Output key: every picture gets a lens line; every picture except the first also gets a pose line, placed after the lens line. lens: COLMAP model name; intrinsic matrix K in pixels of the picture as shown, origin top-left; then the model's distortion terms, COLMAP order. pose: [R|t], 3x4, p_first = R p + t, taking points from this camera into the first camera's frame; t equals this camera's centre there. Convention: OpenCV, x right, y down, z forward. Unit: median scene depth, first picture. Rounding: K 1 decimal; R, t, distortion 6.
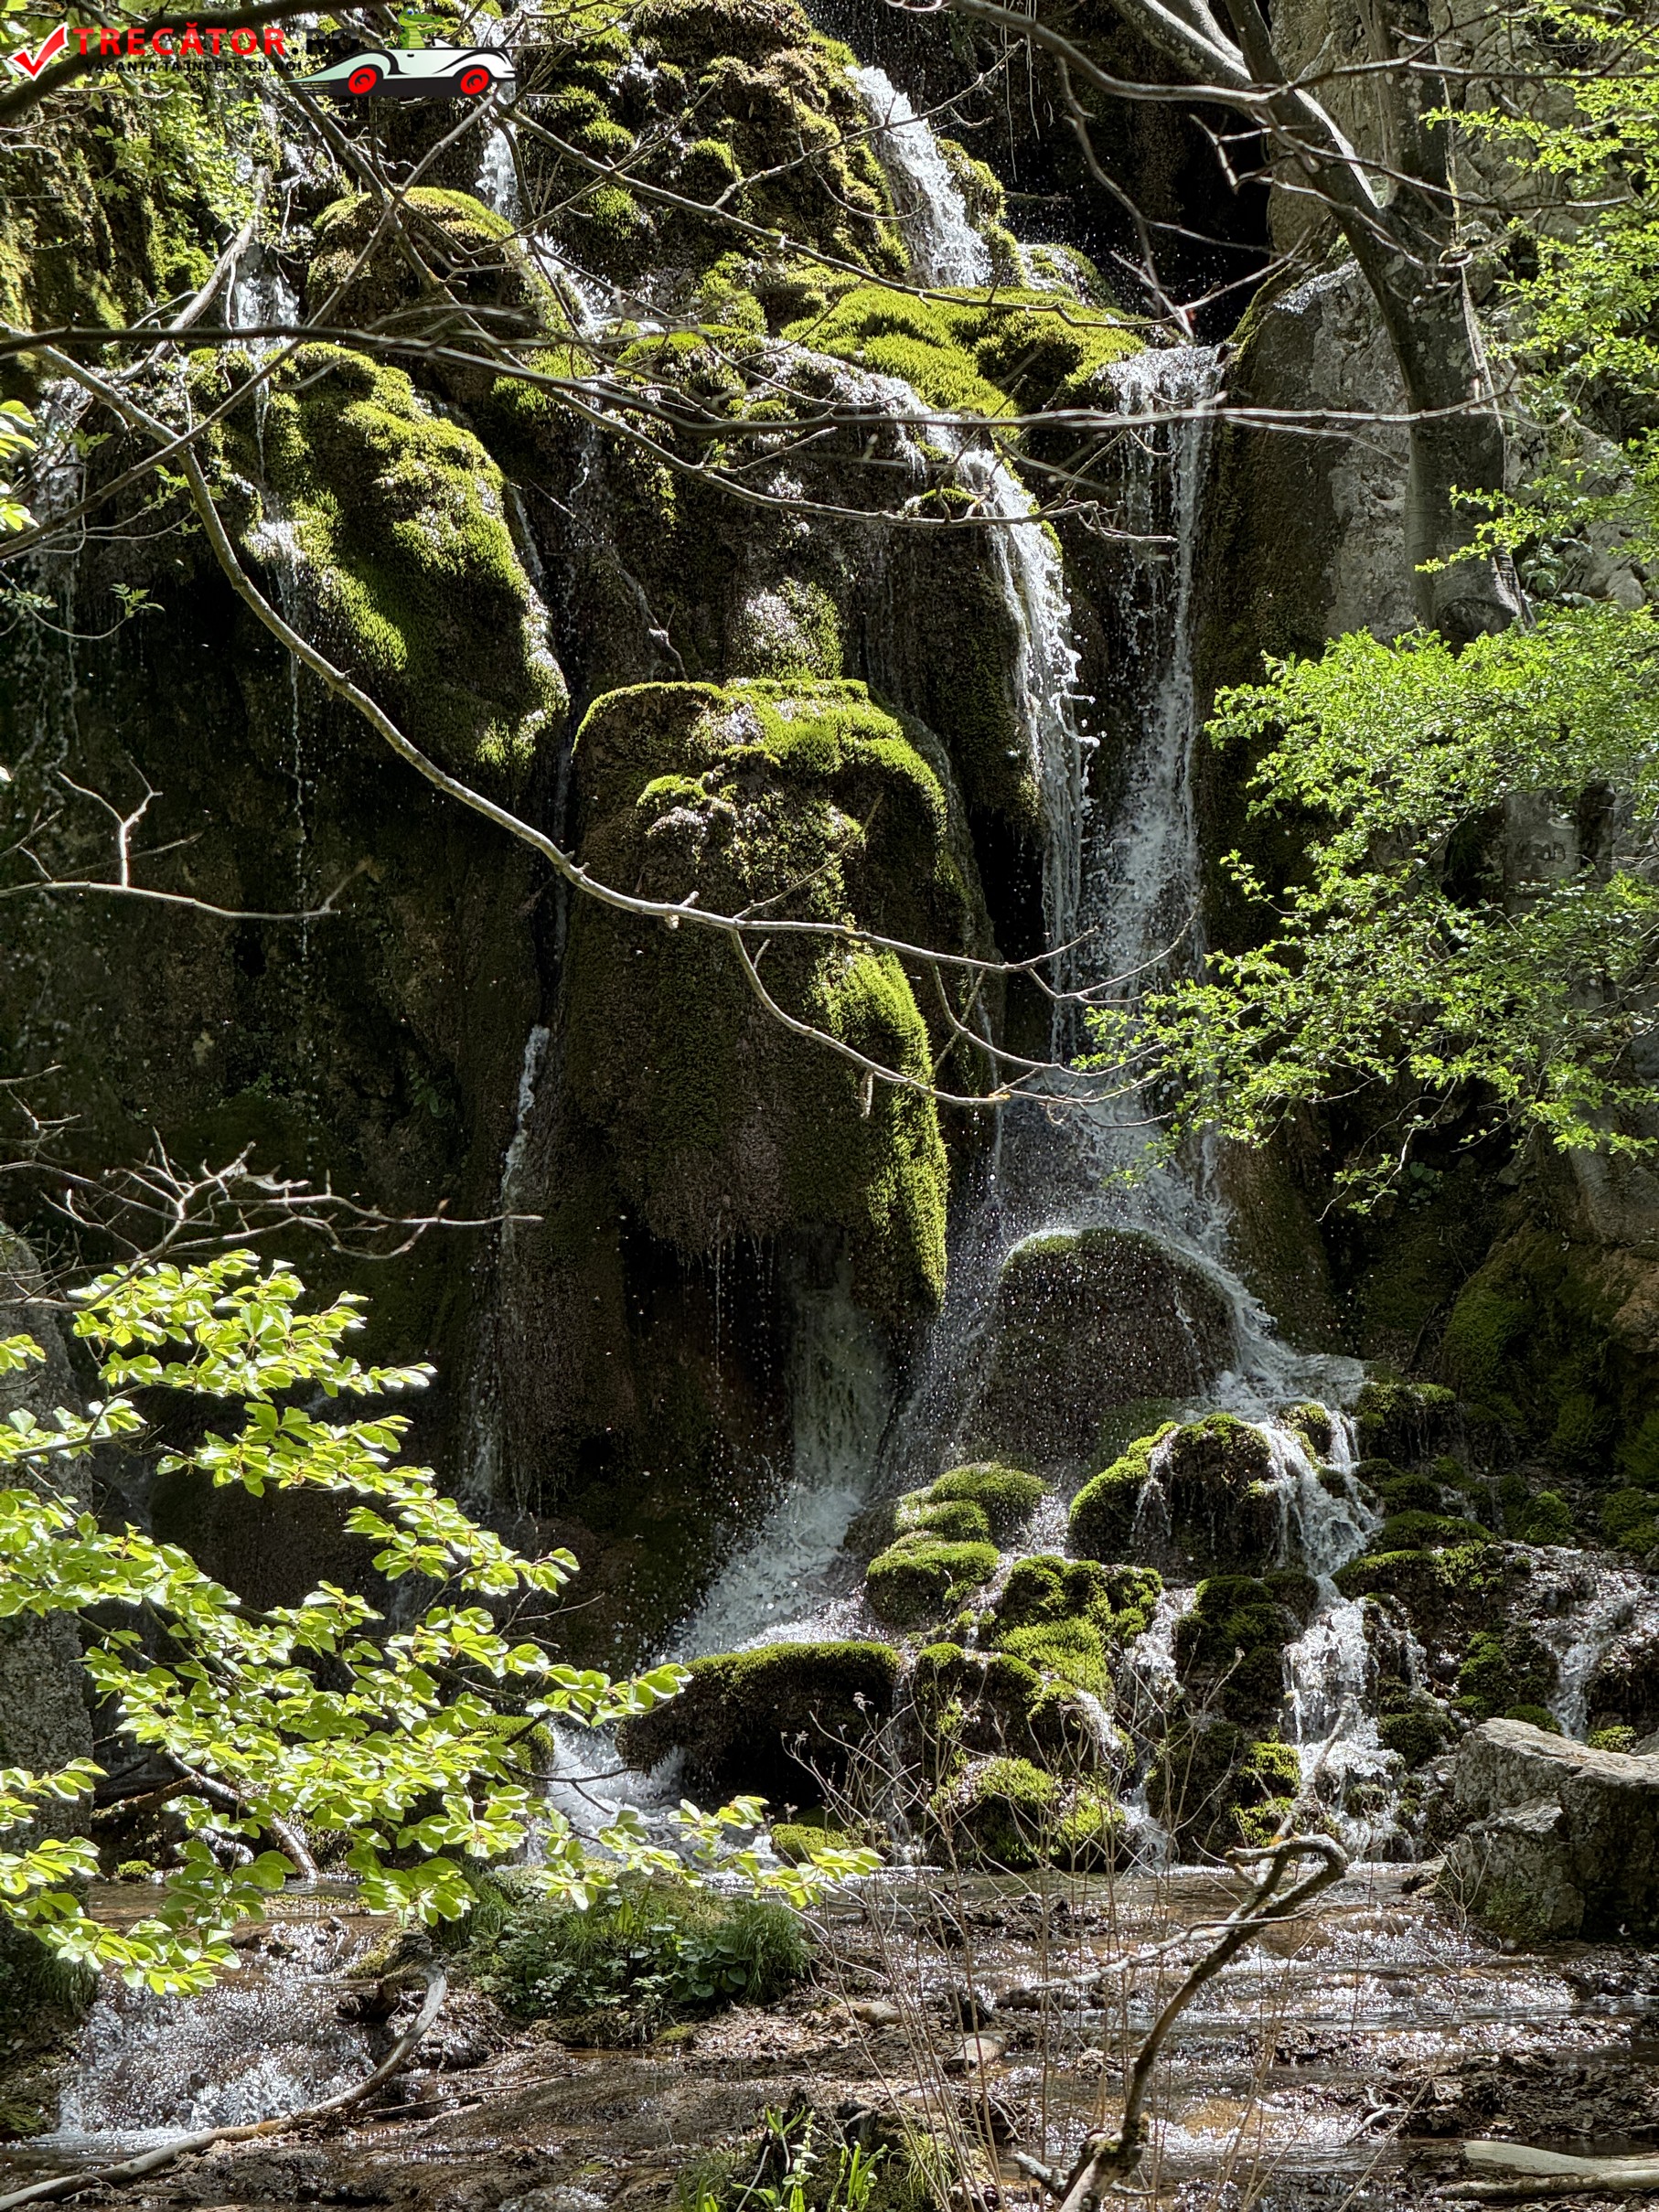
lens RADIAL K [[7849.0, 0, 829.0], [0, 7849.0, 1107.0], [0, 0, 1]] dist [0.195950, -0.603916]
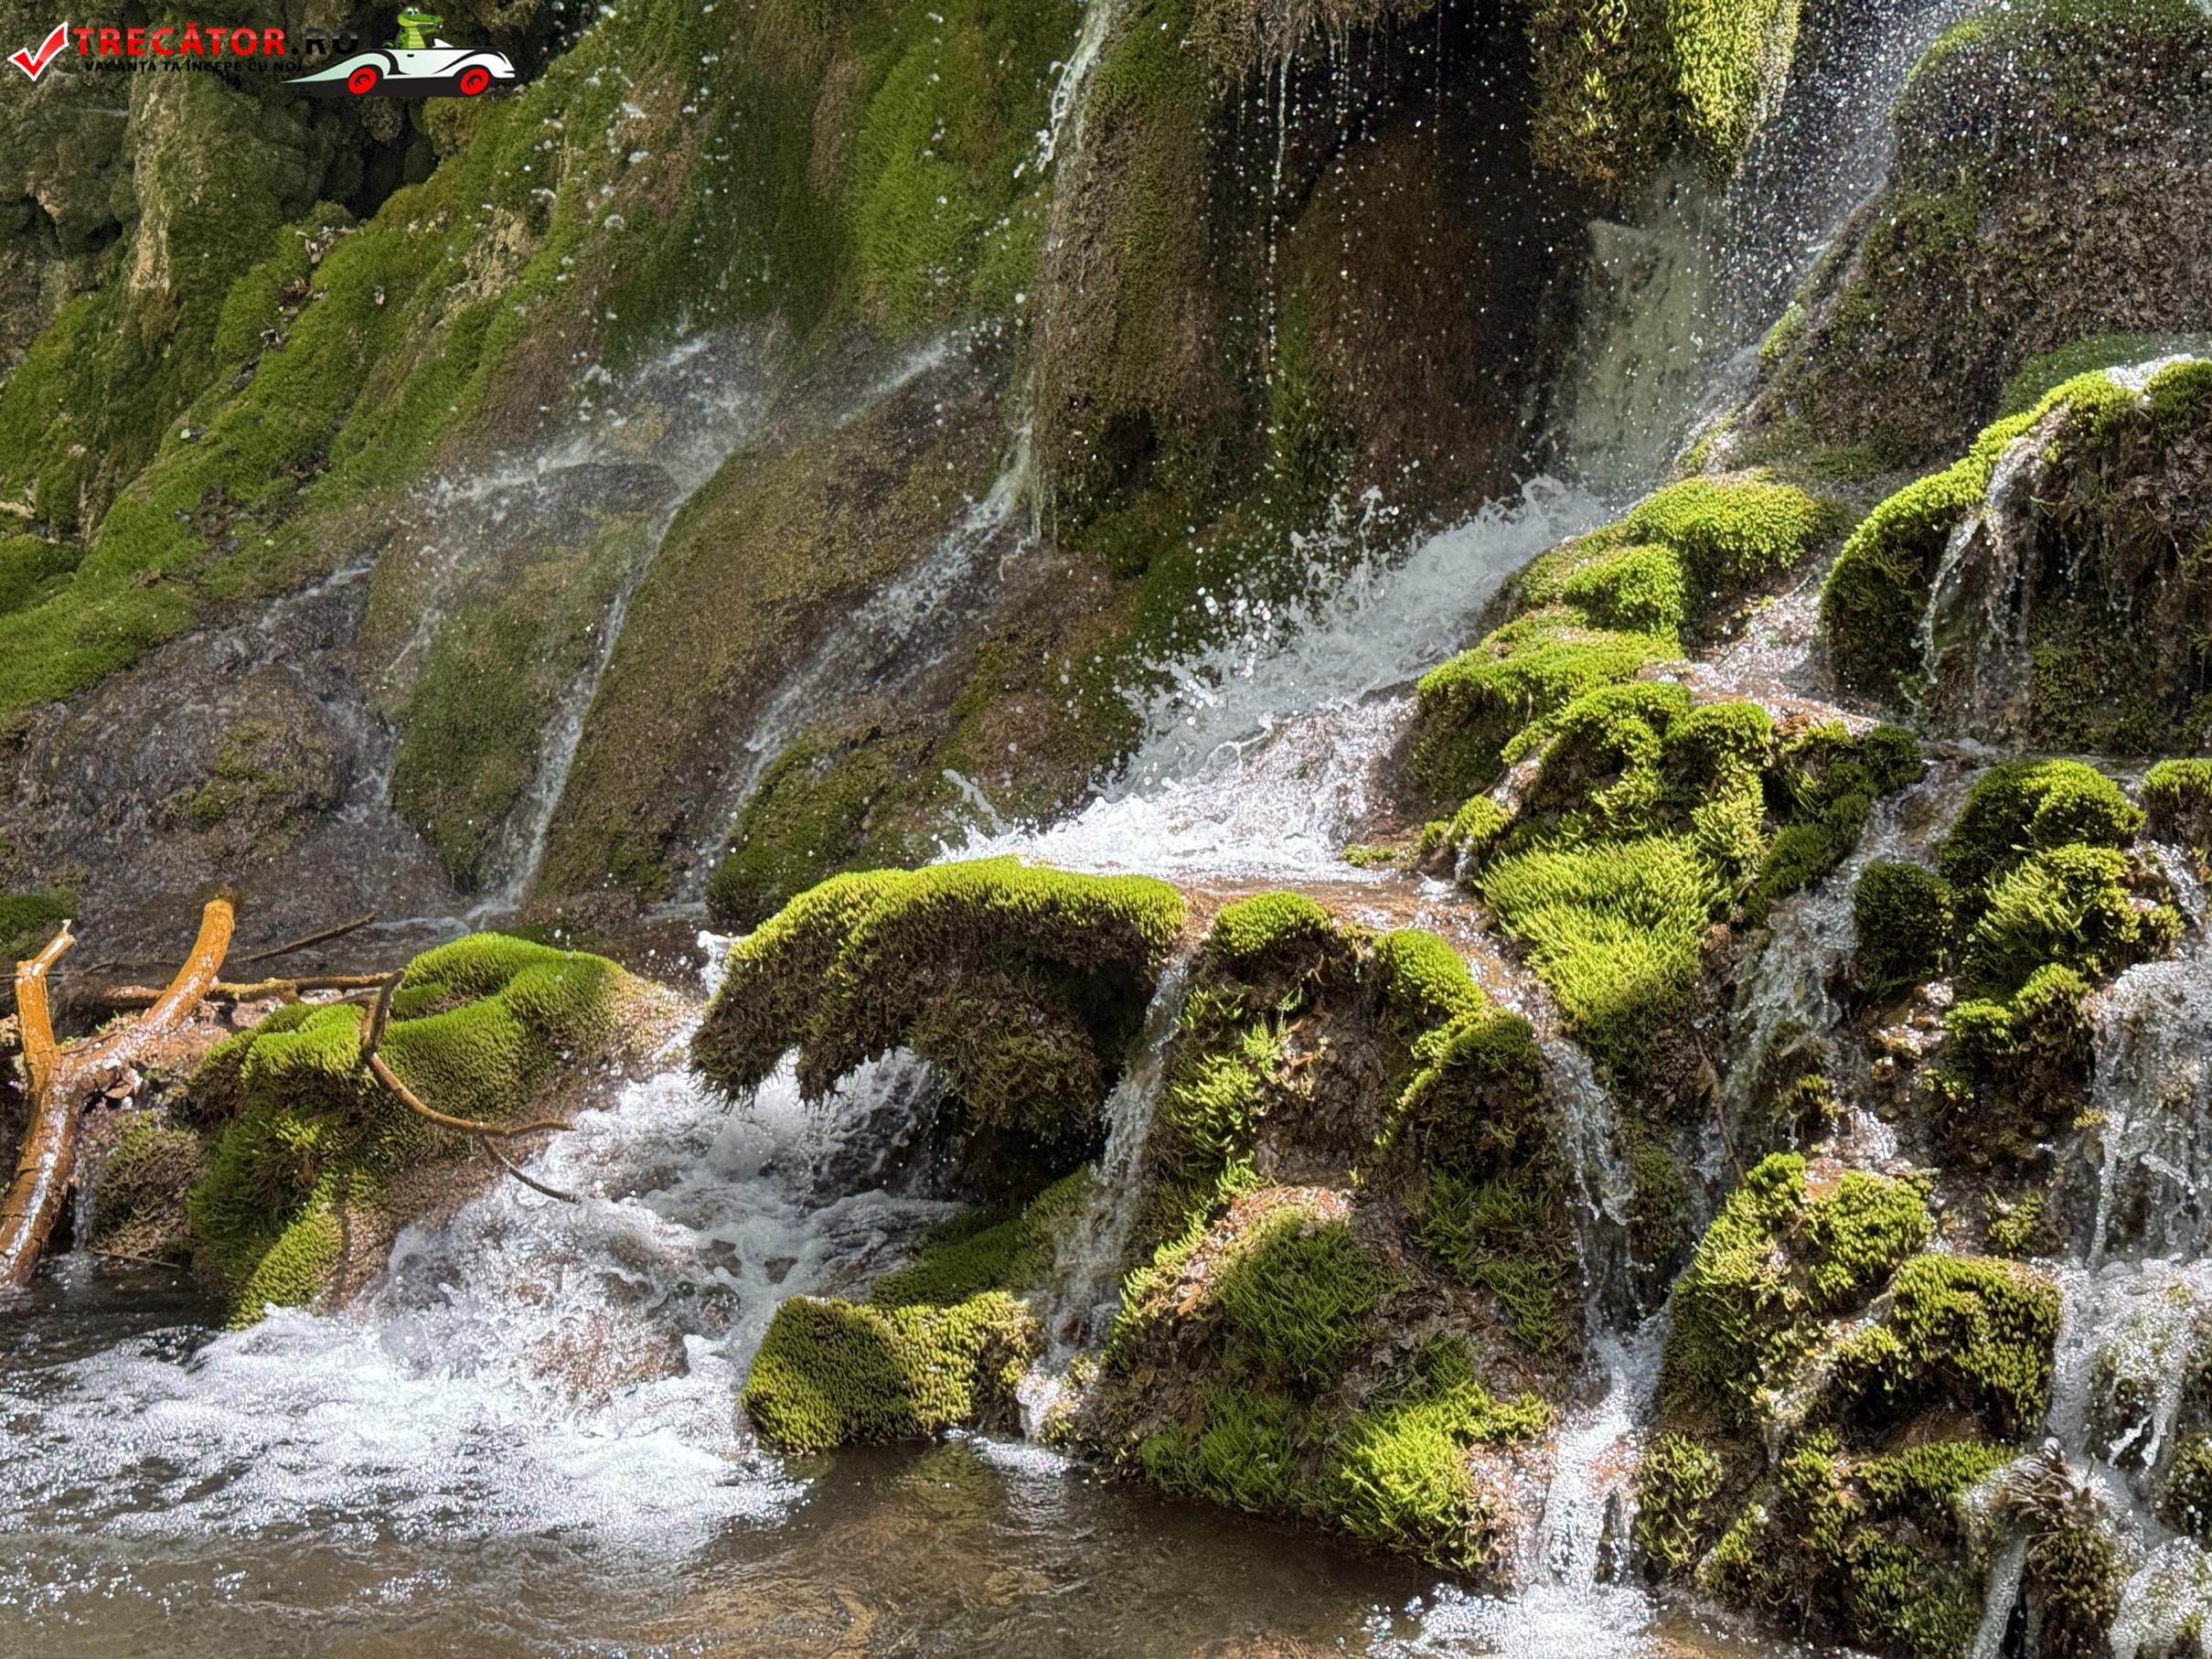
lens RADIAL K [[3068.0, 0, 1093.2], [0, 3068.0, 831.0], [0, 0, 1]] dist [0.148958, -0.110948]
pose [[0.853736, 0.076943, -0.514990, 0.090320], [0.011447, 0.986010, 0.166294, 0.035996], [0.520580, -0.147867, 0.840911, 0.834622]]
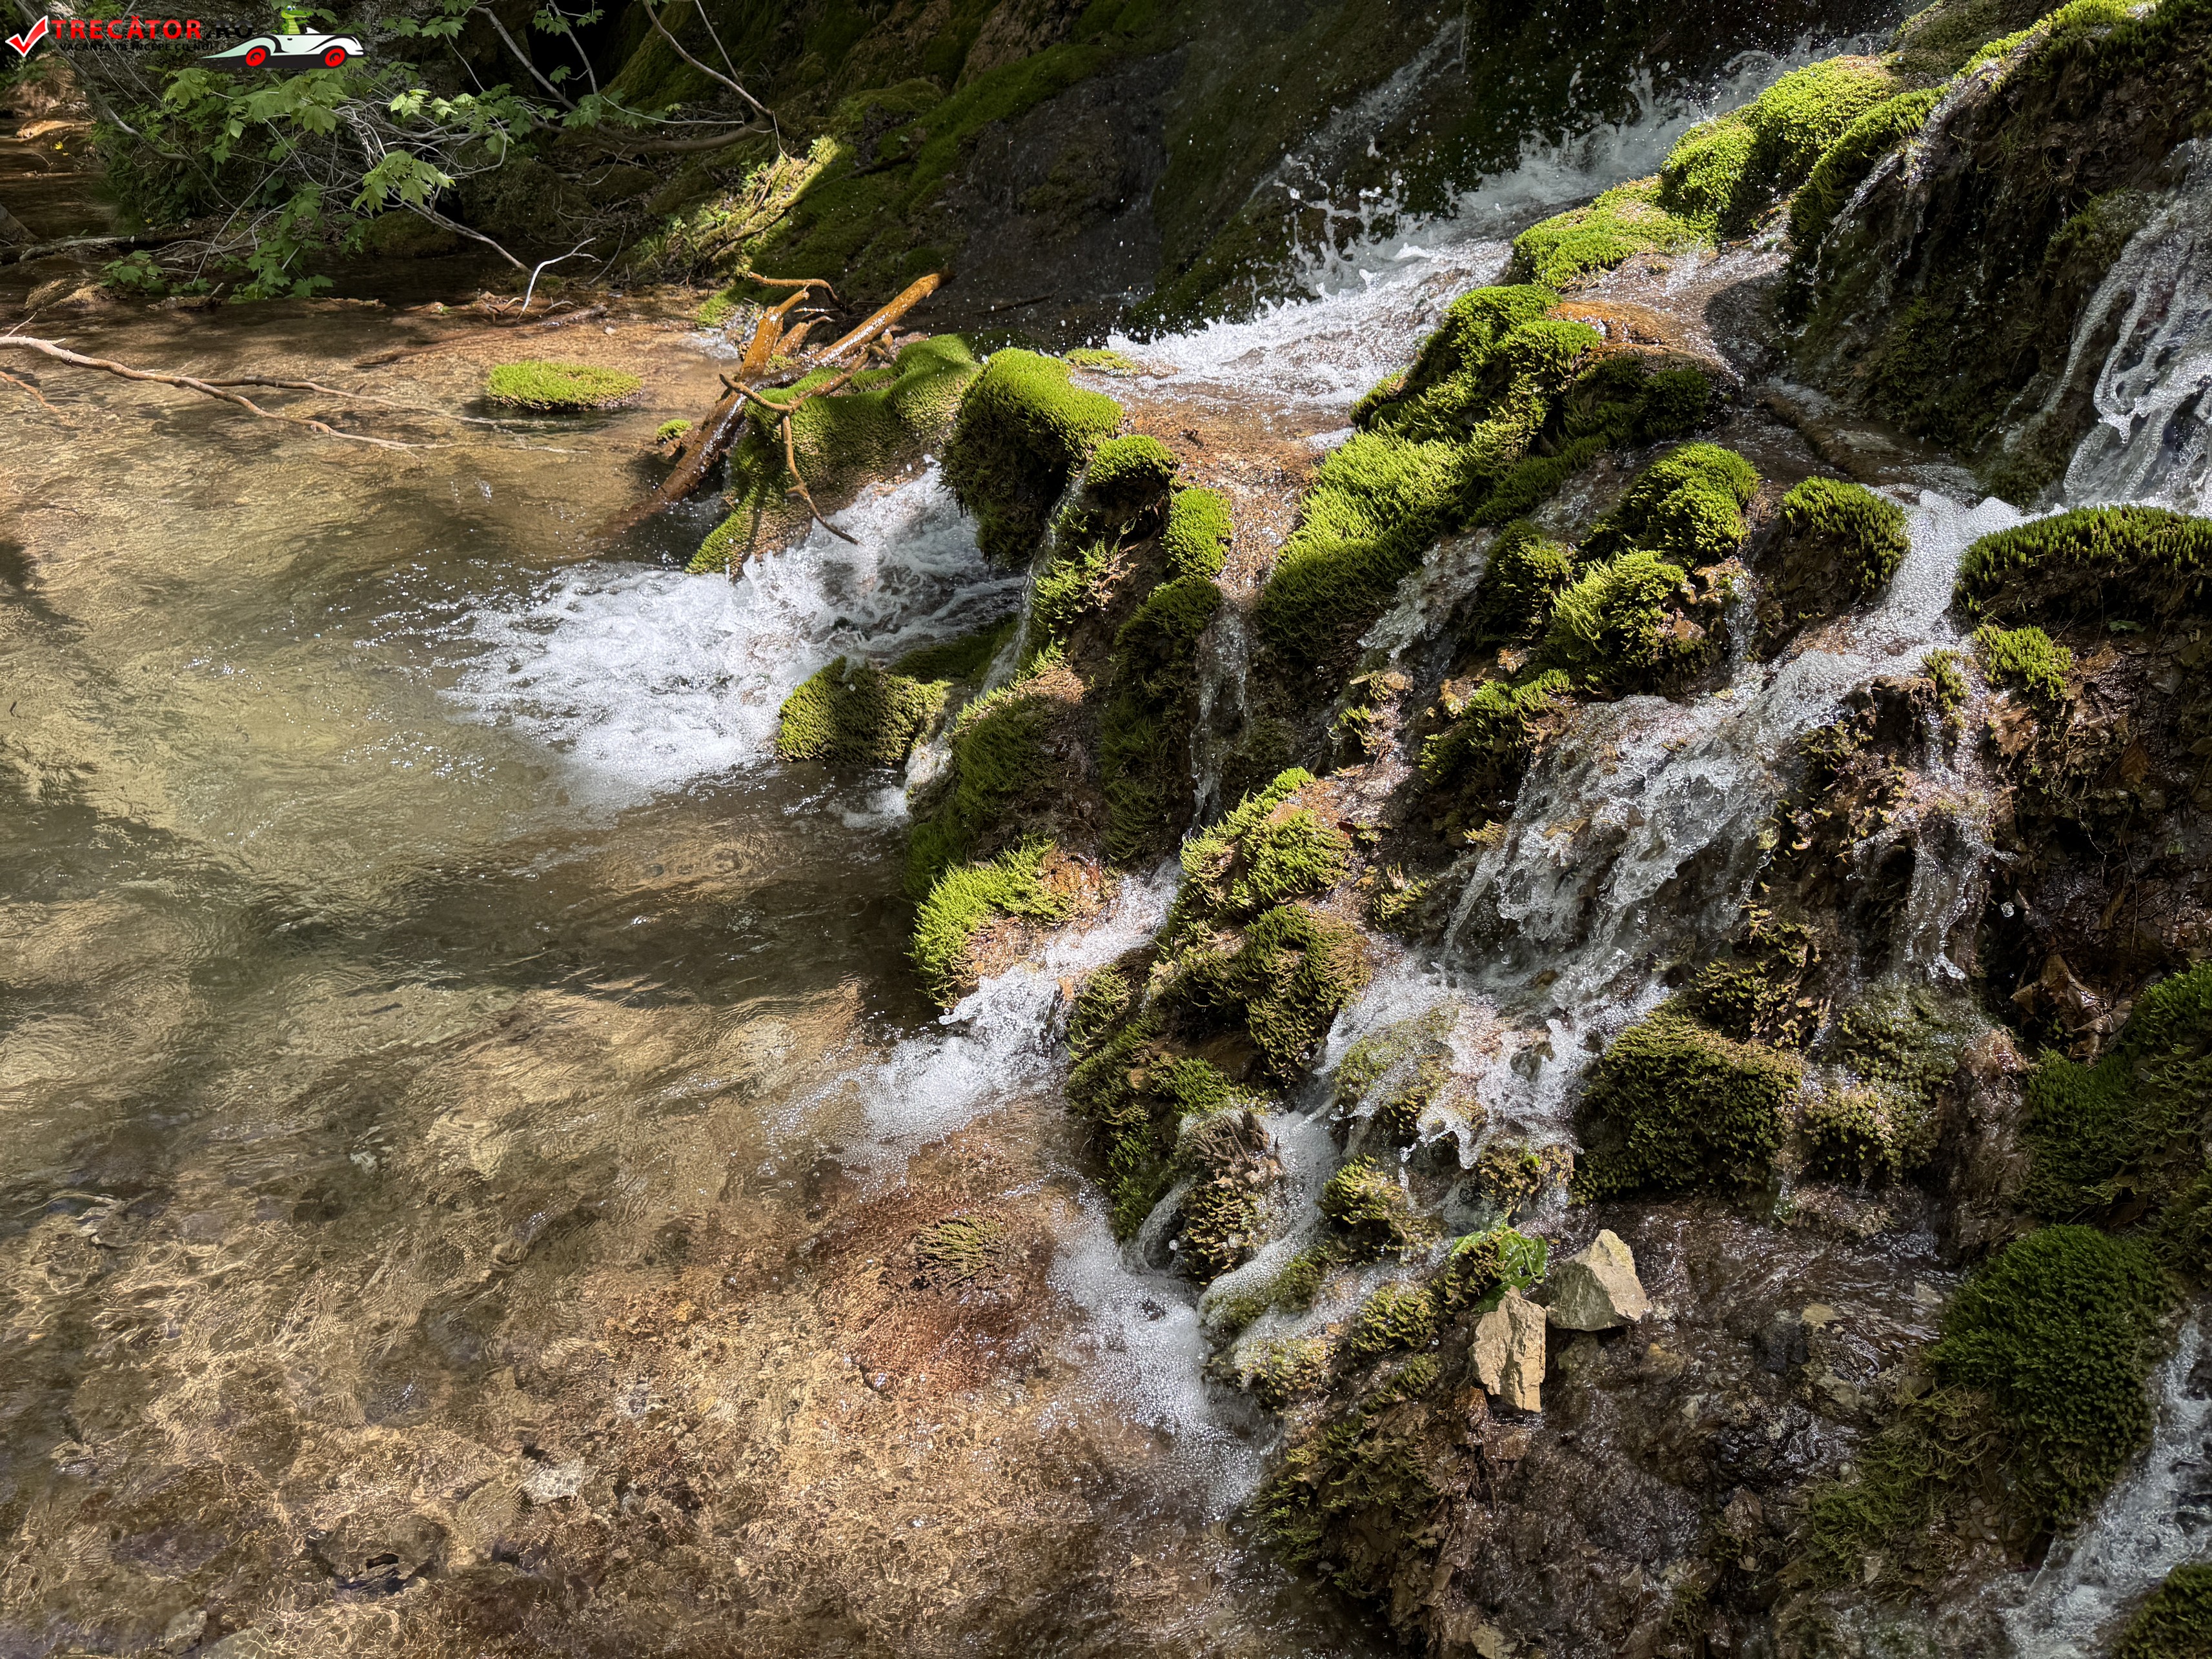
lens RADIAL K [[1560.1, 0, 1147.9], [0, 1560.1, 825.3], [0, 0, 1]] dist [0.091483, -0.097821]
pose [[0.430865, 0.477110, -0.765977, 0.106988], [0.012635, 0.845534, 0.533771, 0.032849], [0.902328, -0.239662, 0.358283, 0.934530]]
